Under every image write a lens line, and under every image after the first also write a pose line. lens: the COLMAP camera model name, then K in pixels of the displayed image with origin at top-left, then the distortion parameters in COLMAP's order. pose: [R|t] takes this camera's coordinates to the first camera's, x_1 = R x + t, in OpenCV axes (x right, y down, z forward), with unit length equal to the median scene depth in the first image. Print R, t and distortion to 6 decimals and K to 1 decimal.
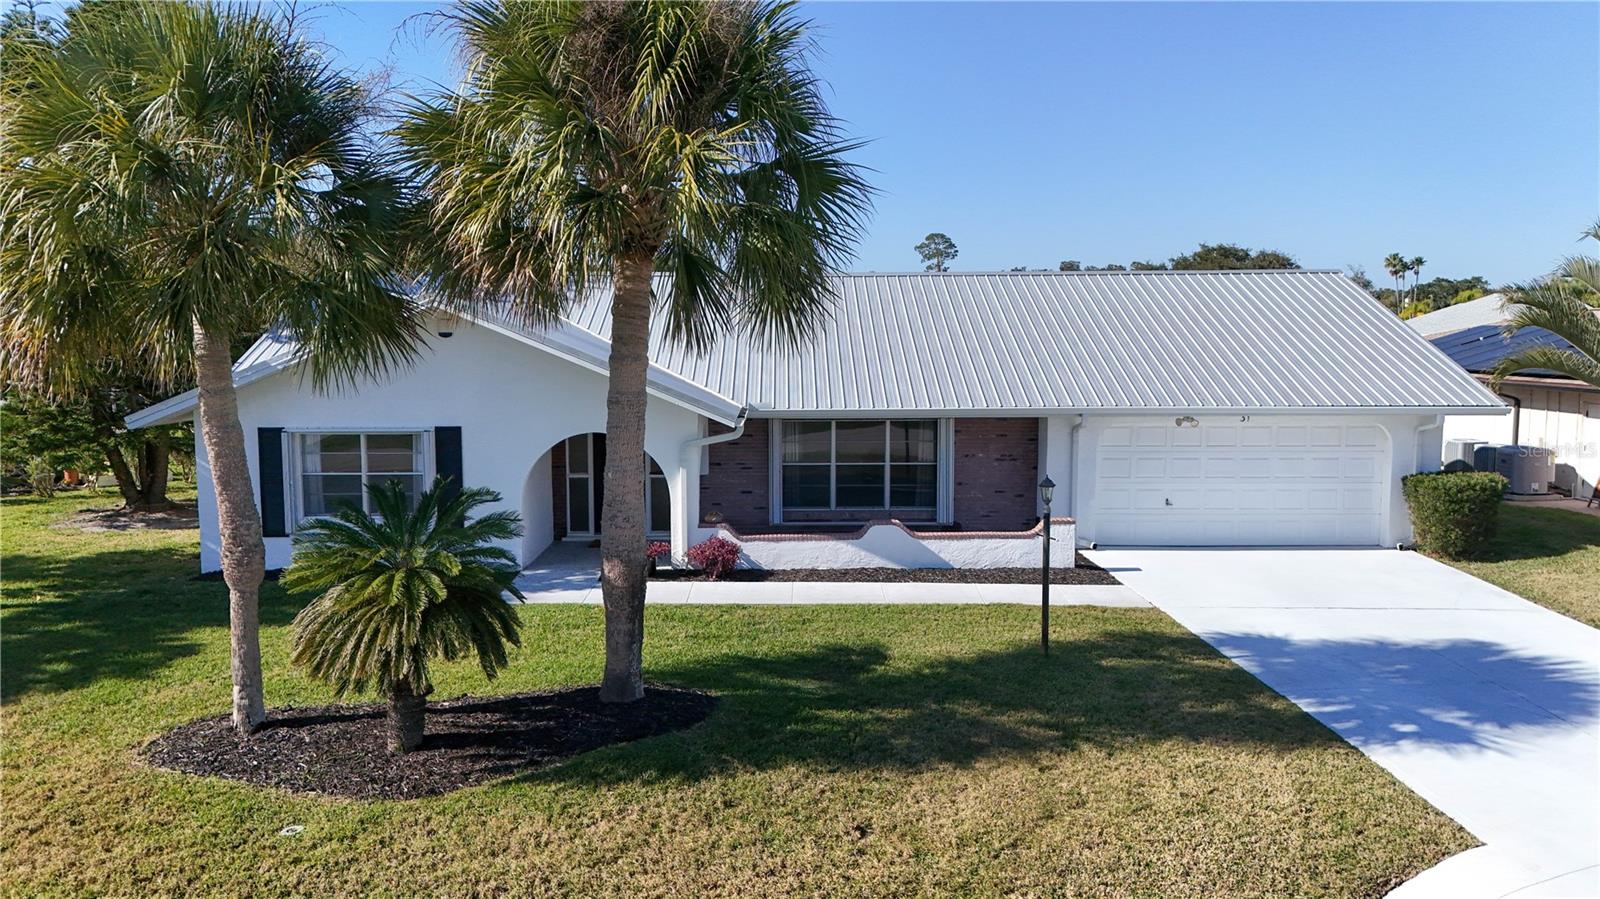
lens RADIAL K [[1172.8, 0, 800.0], [0, 1172.8, 449.5], [0, 0, 1]] dist [0.075520, -0.074561]
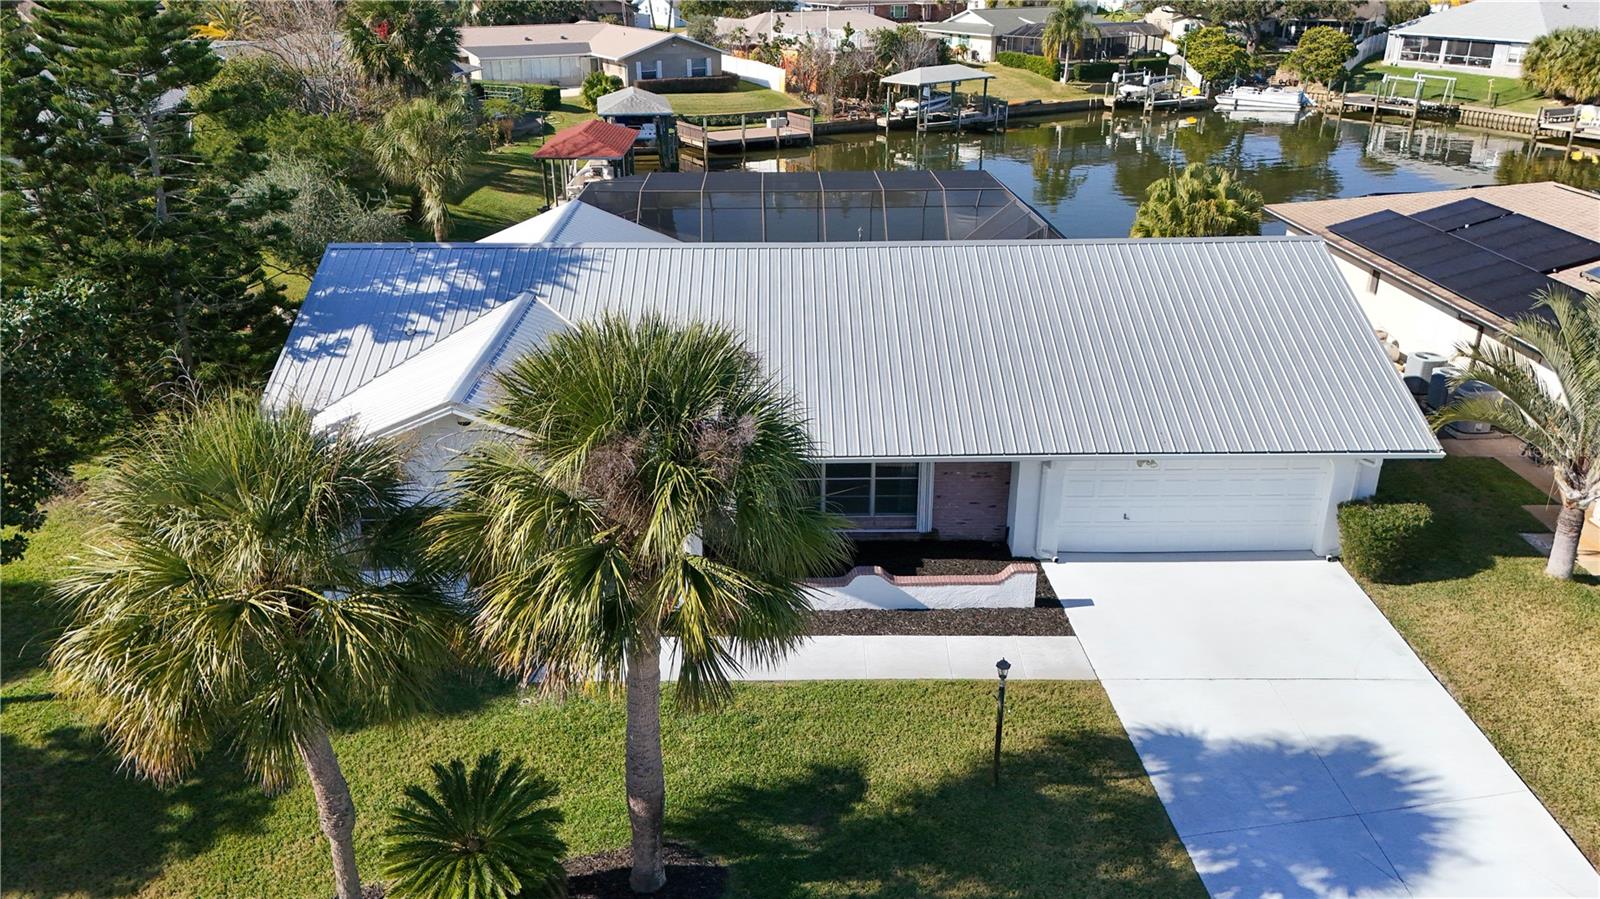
lens RADIAL K [[1172.8, 0, 800.0], [0, 1172.8, 449.5], [0, 0, 1]] dist [0.075520, -0.074561]
pose [[0.999993, -0.002431, 0.002929, 0.005302], [0.001448, 0.954563, 0.298006, -0.485420], [-0.003521, -0.298000, 0.954559, -0.046757]]
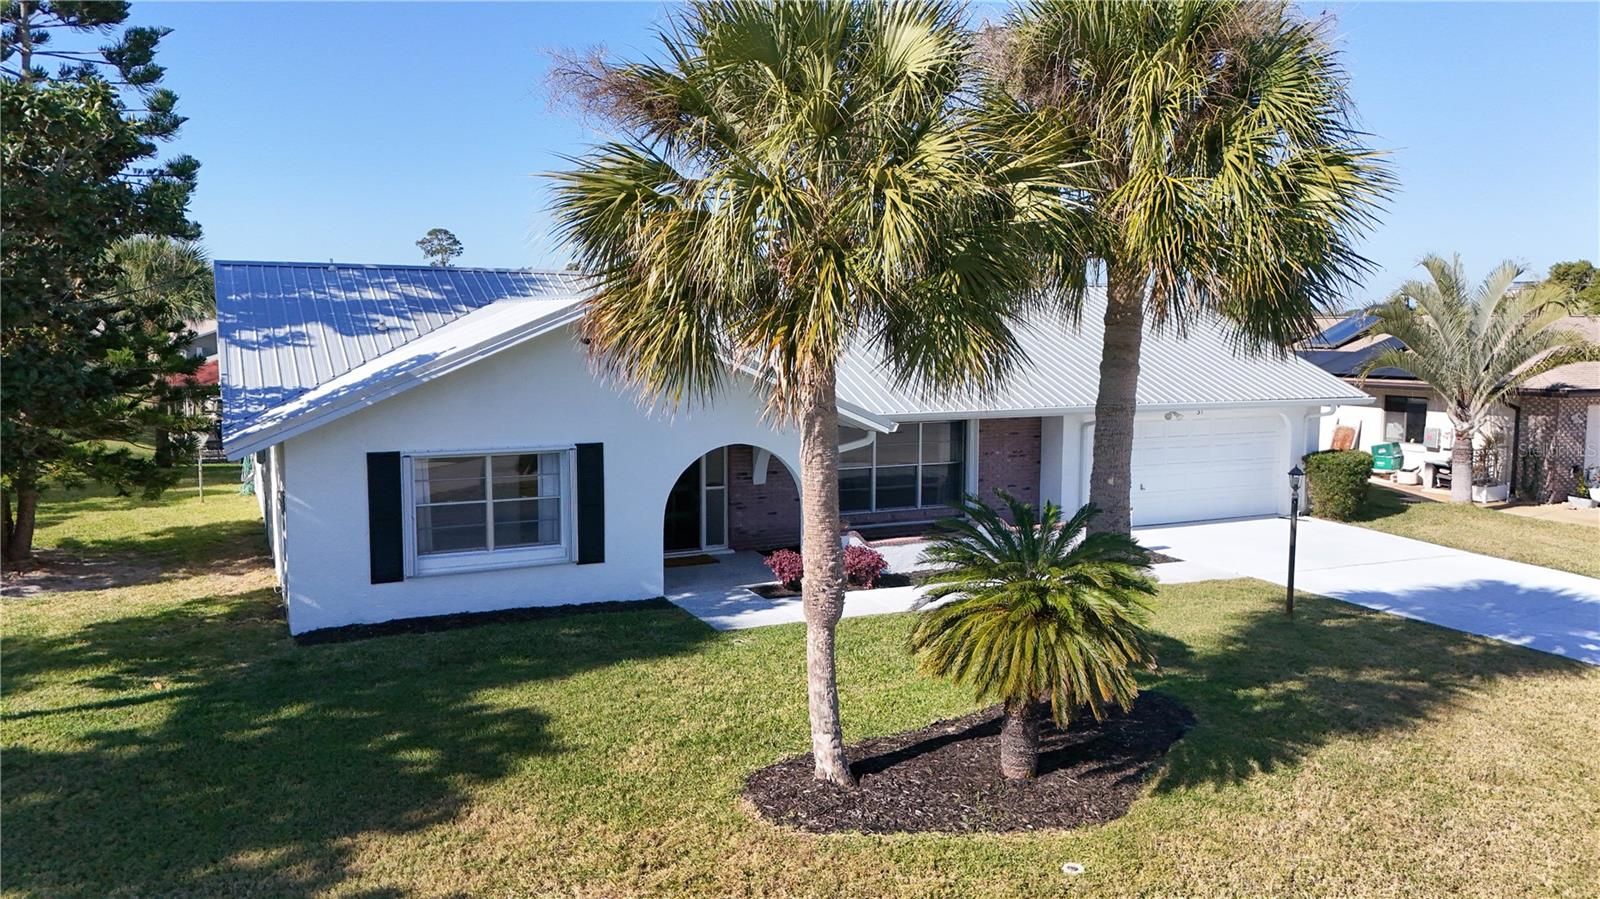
lens RADIAL K [[1172.8, 0, 800.0], [0, 1172.8, 449.5], [0, 0, 1]] dist [0.075520, -0.074561]
pose [[0.906279, -0.038062, 0.420963, -0.655061], [0.038256, 0.999236, 0.007988, -0.019090], [-0.420945, 0.008864, 0.907043, 0.150211]]
